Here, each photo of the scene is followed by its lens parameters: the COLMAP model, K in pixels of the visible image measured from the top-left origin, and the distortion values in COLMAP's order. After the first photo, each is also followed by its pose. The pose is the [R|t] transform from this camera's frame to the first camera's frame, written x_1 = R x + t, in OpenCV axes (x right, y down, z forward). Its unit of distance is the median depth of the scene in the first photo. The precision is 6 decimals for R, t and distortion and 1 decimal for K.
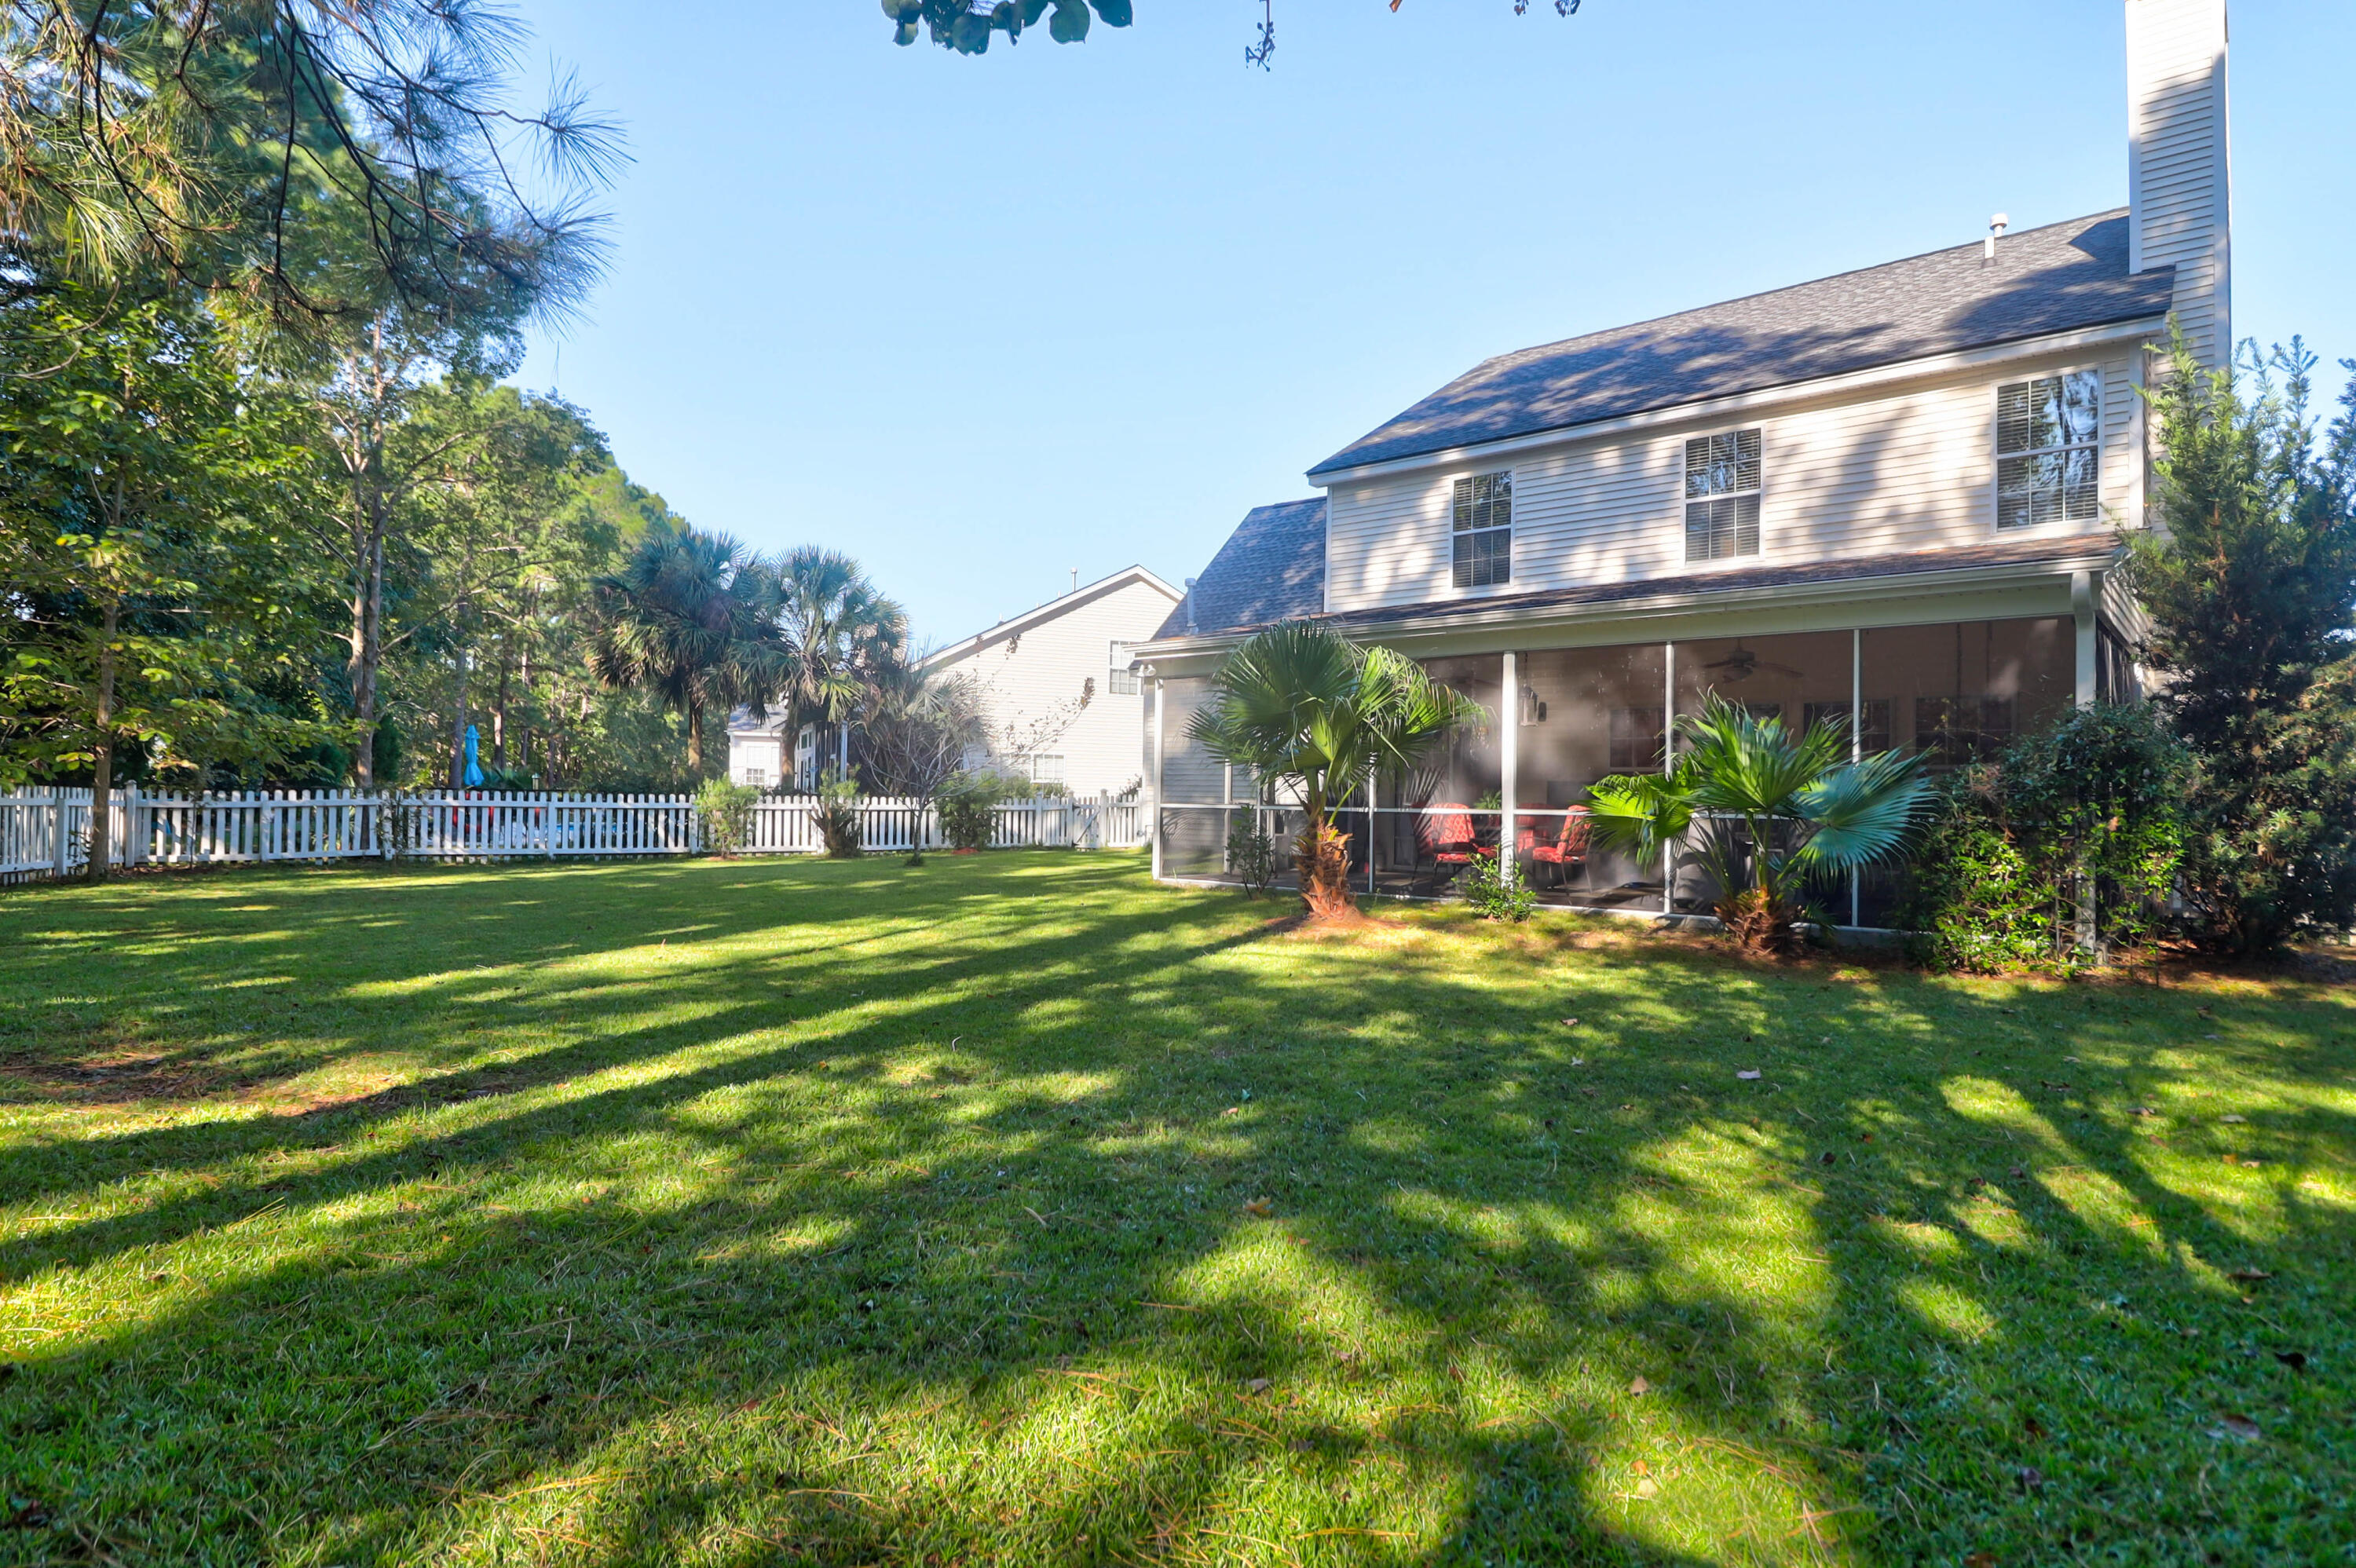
lens RADIAL K [[1251.9, 0, 1178.0], [0, 1251.9, 784.0], [0, 0, 1]] dist [0.018873, -0.017153]
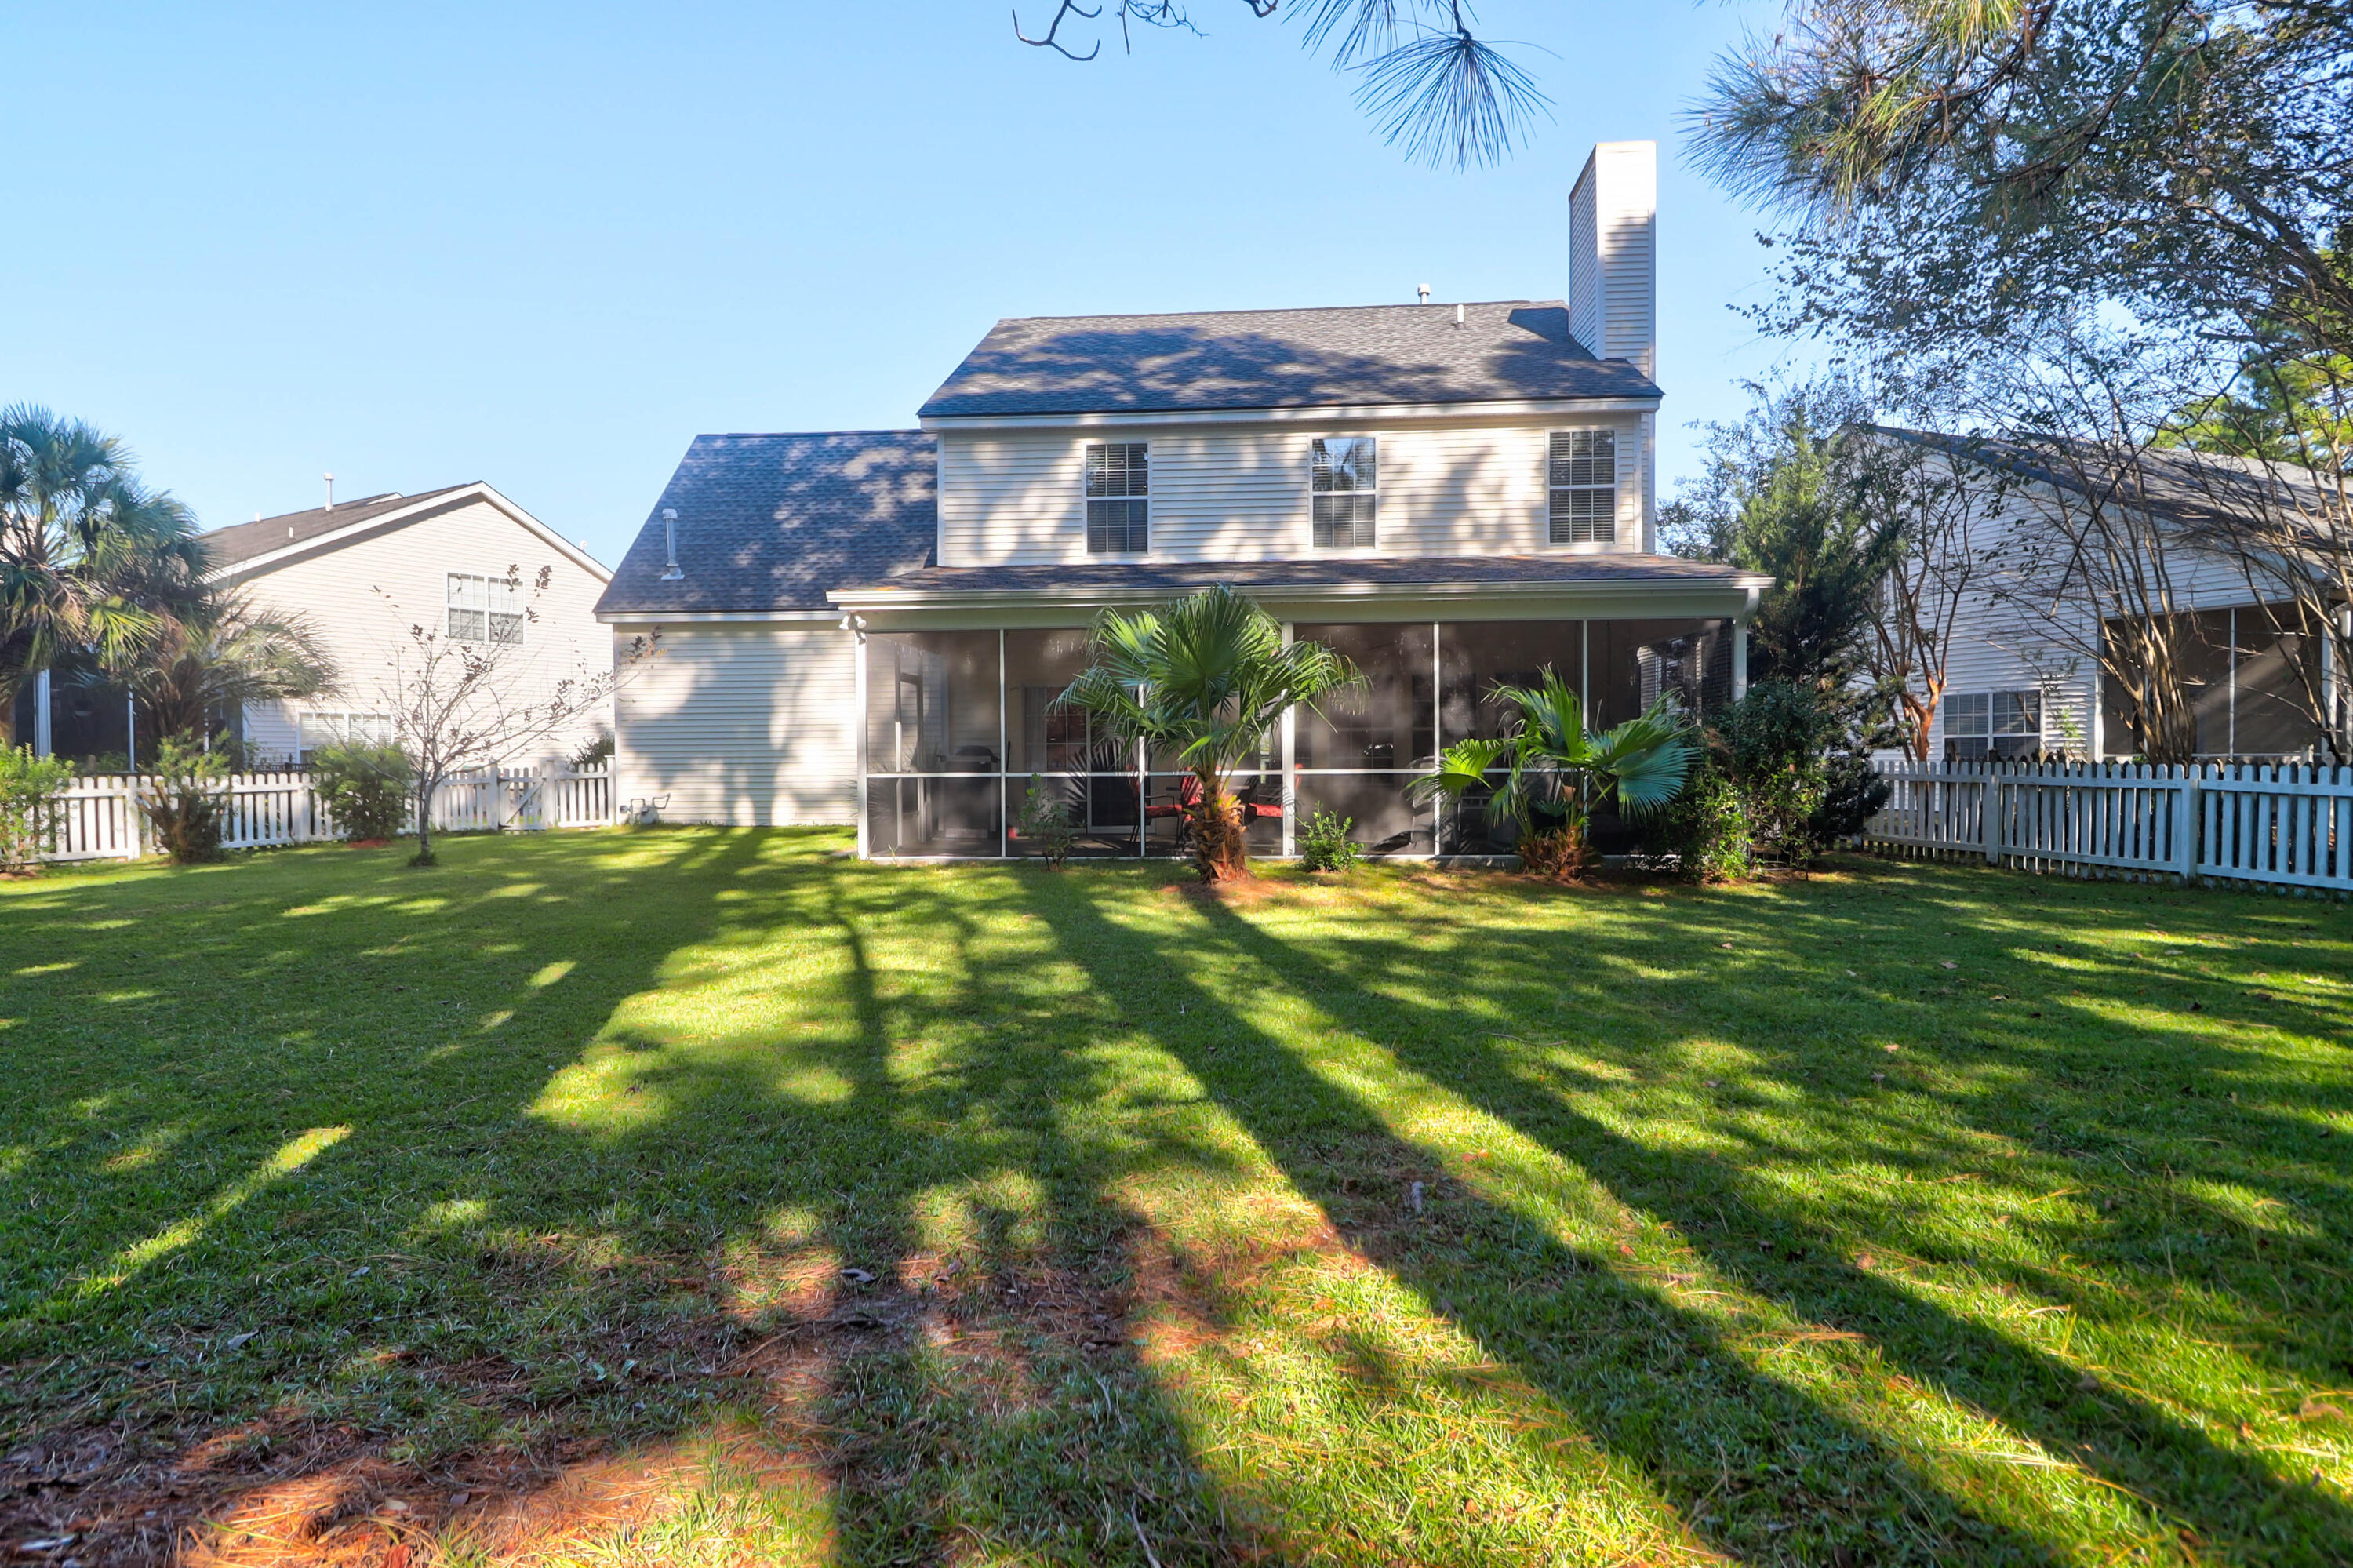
lens RADIAL K [[1250.5, 0, 1176.5], [0, 1250.5, 784.0], [0, 0, 1]] dist [0.018873, -0.017153]
pose [[0.805497, -0.033625, 0.591645, -0.370104], [0.012875, 0.999146, 0.039255, -0.009237], [-0.592460, -0.024002, 0.805243, 0.157290]]
